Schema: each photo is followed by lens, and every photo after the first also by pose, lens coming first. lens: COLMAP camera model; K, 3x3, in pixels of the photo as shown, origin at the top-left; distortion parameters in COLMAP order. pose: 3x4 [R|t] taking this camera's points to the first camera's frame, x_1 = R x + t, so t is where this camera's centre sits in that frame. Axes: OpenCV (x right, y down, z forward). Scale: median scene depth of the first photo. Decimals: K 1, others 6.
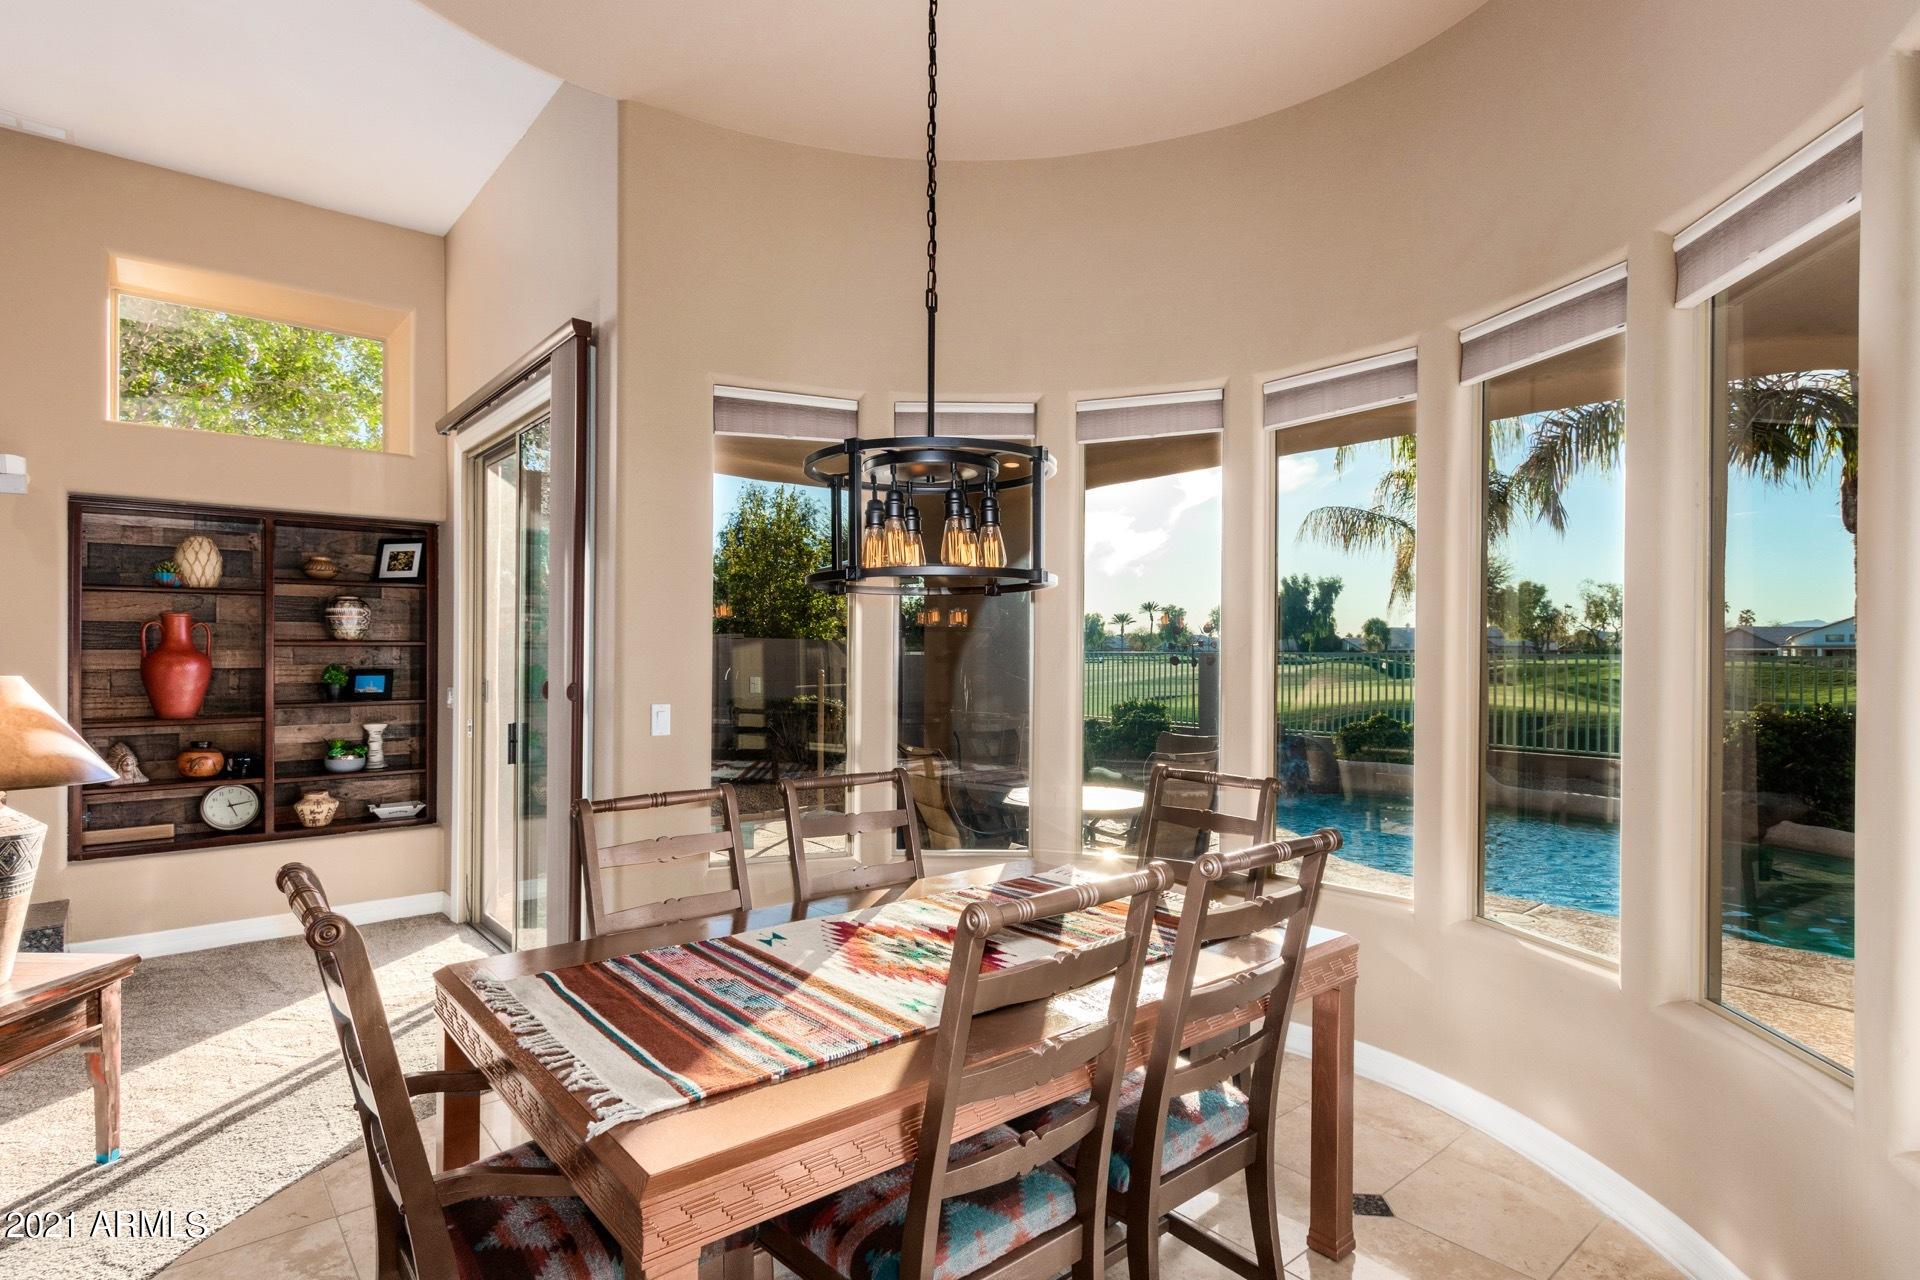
lens RADIAL K [[957.9, 0, 949.8], [0, 957.9, 650.3], [0, 0, 1]] dist [-0.000151, -0.001879]
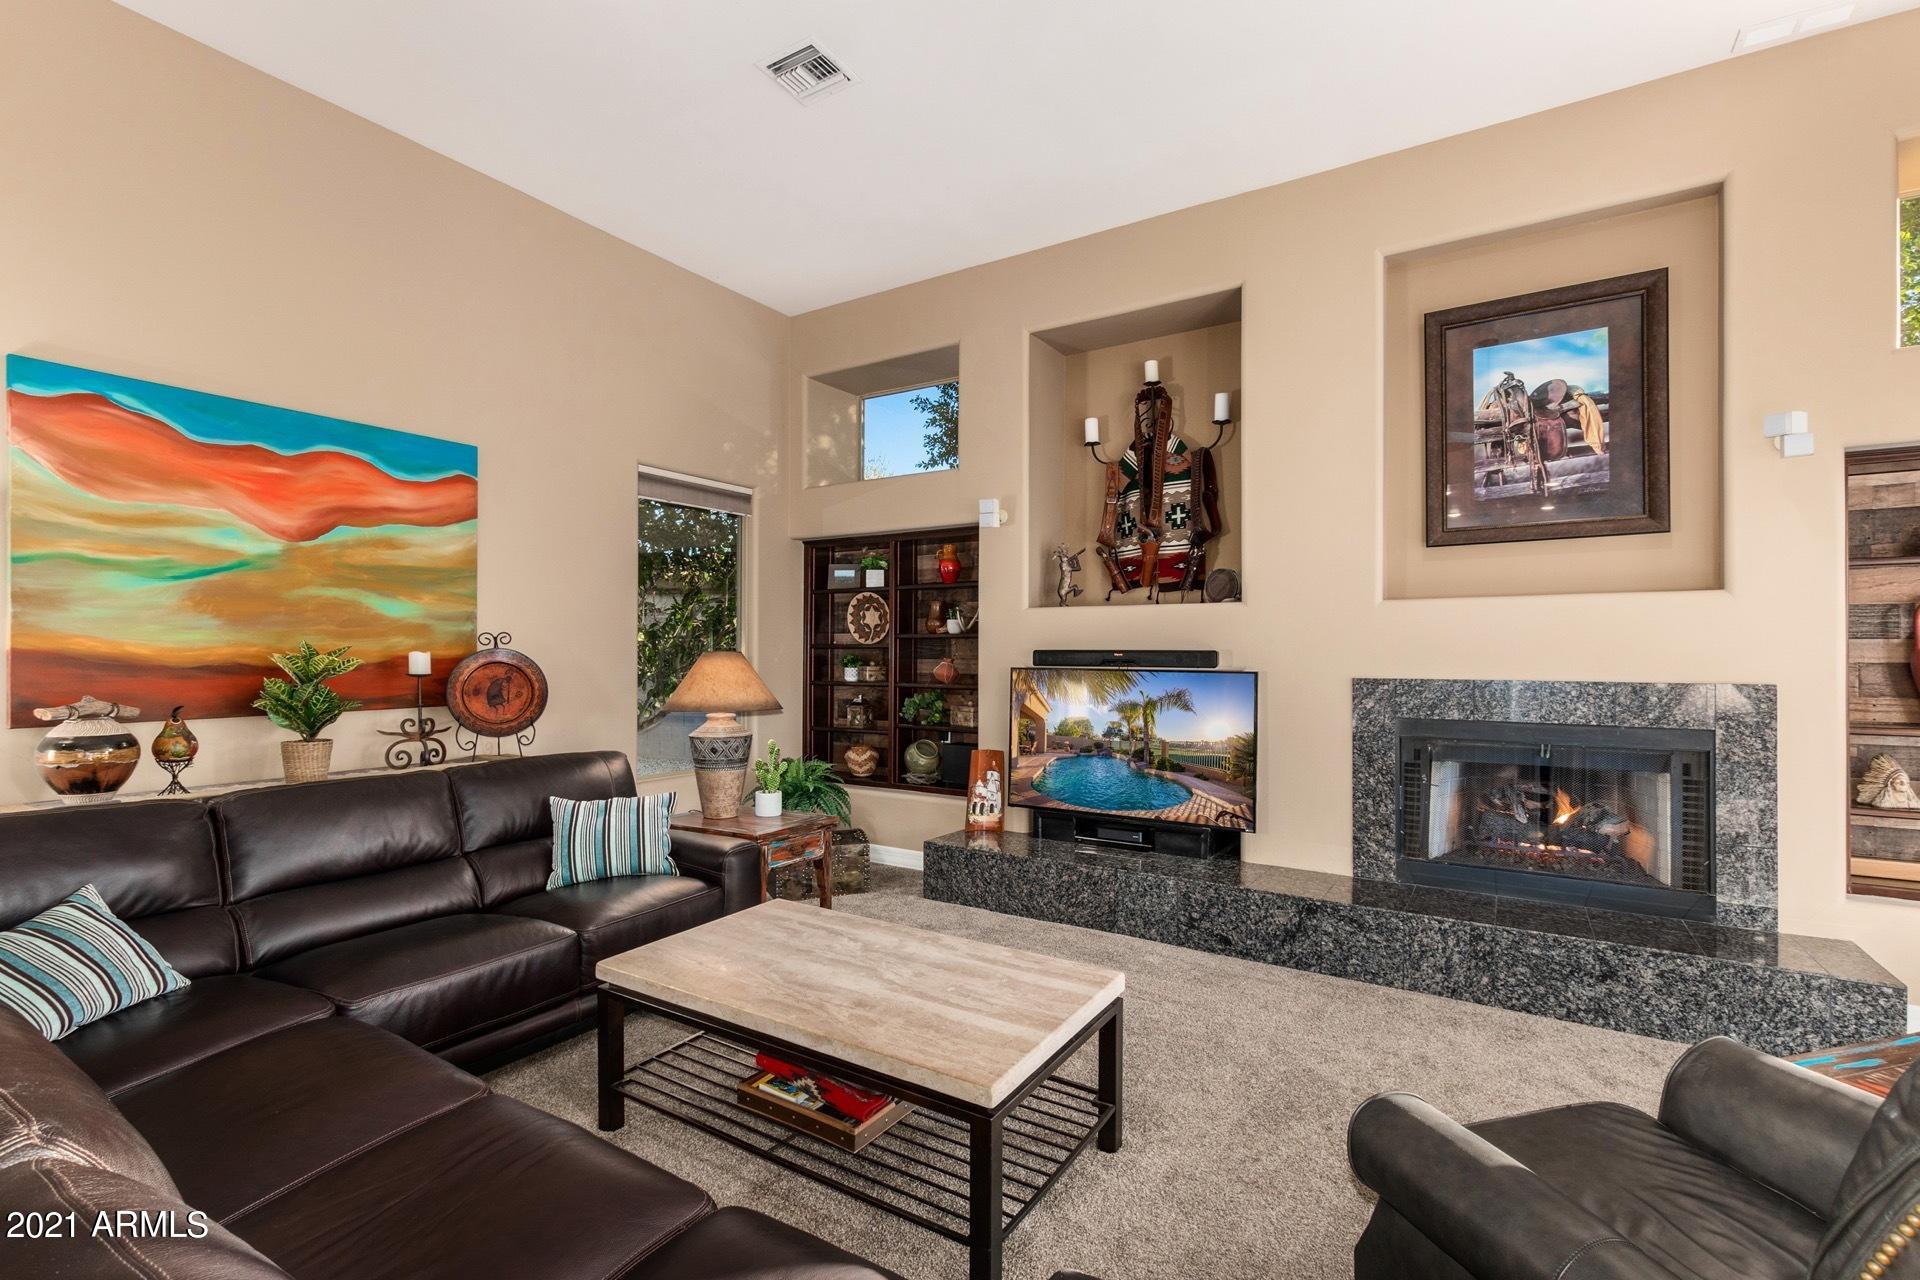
lens RADIAL K [[885.9, 0, 956.8], [0, 885.9, 648.9], [0, 0, 1]] dist [0.002093, 0.000267]
pose [[0.297905, -0.005035, -0.954582, -0.357862], [-0.000538, 0.999985, -0.005442, 0.011619], [0.954595, 0.002134, 0.297898, 0.030877]]
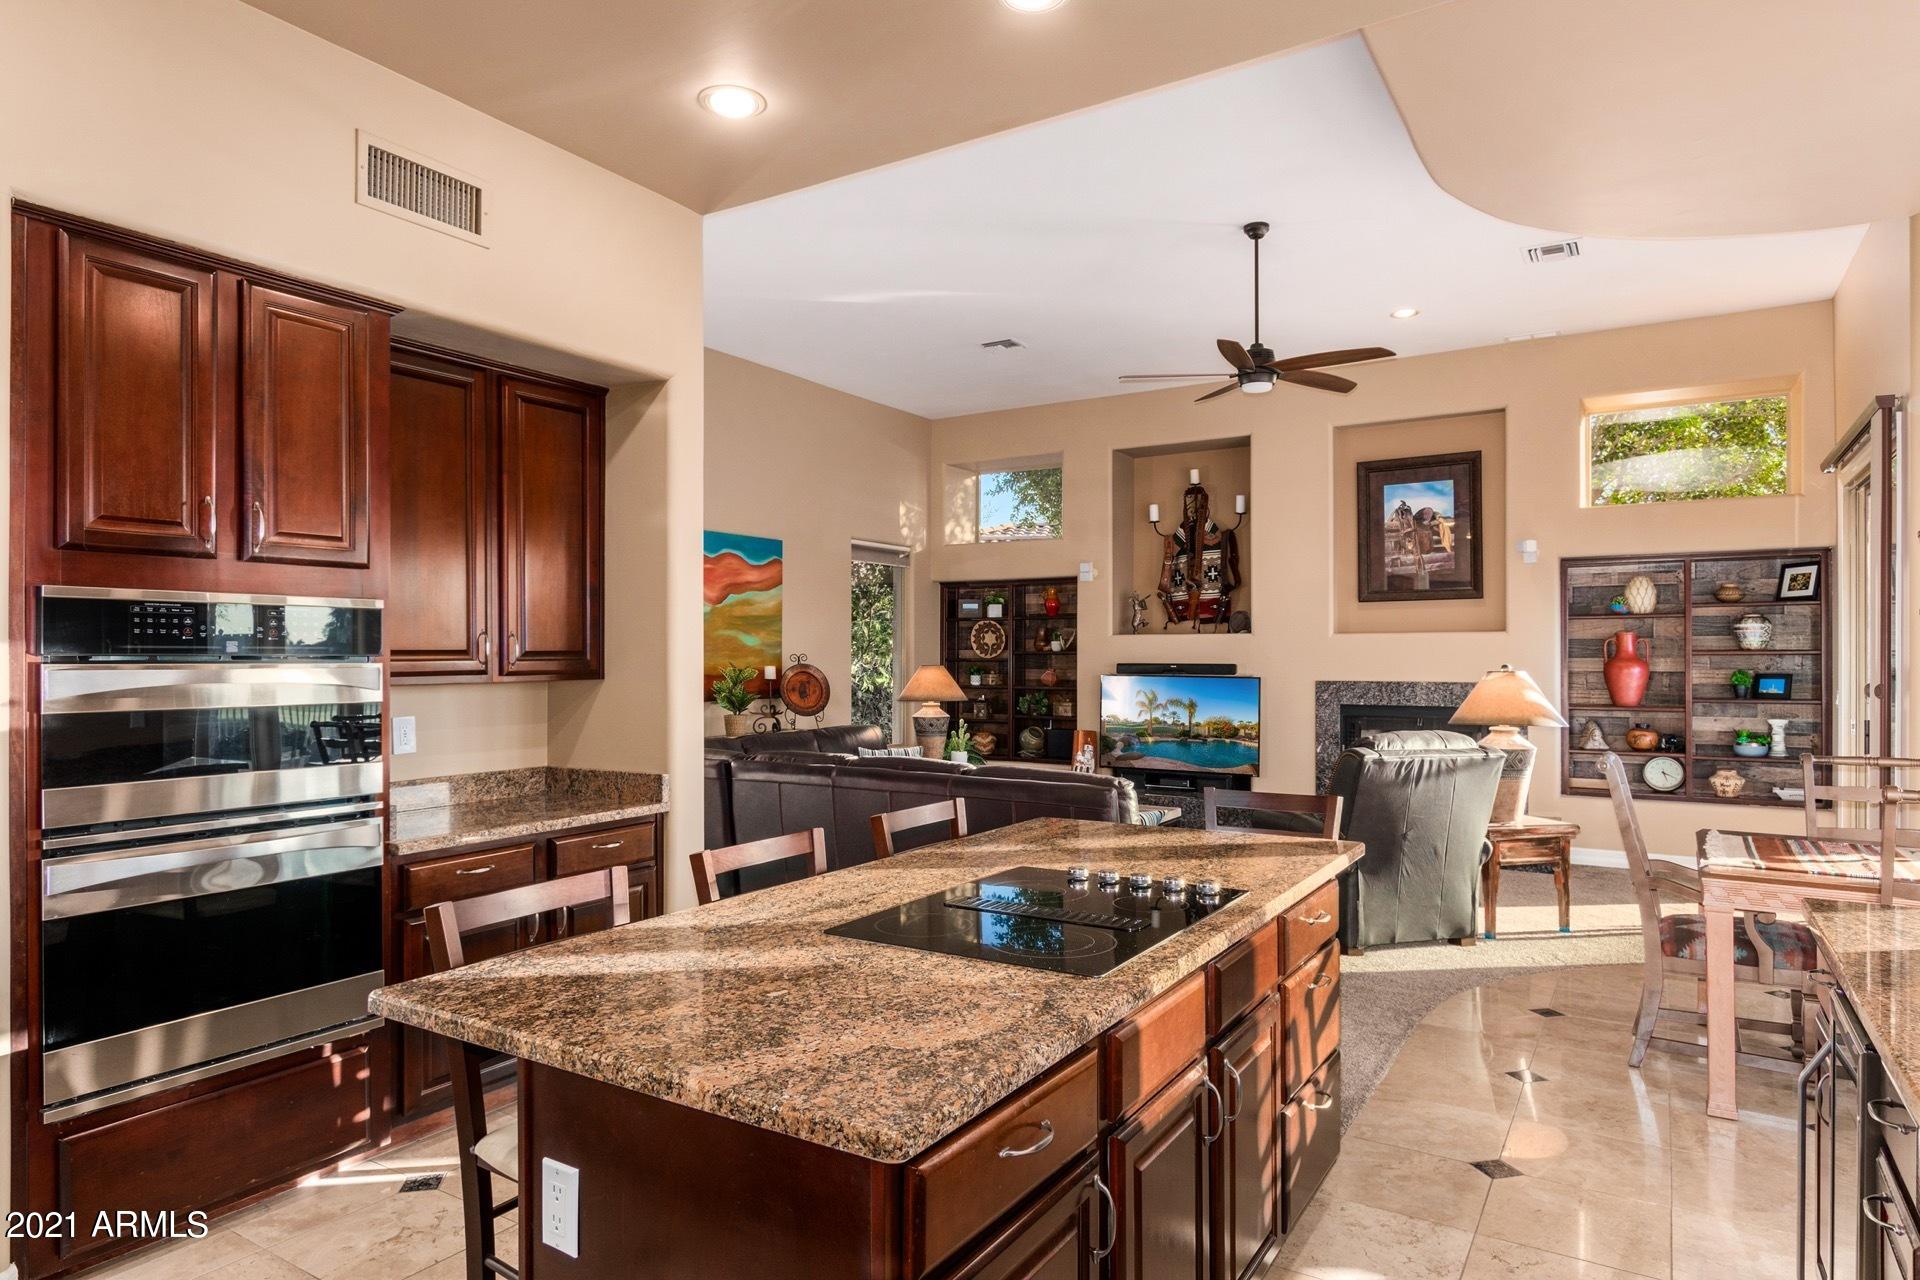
lens RADIAL K [[1128.5, 0, 953.9], [0, 1128.5, 649.6], [0, 0, 1]] dist [0.002449, 0.001717]
pose [[0.297842, -0.008559, -0.954577, 0.469980], [0.001317, 0.999963, -0.008555, 0.000166], [0.954614, 0.001291, 0.297842, -0.428151]]
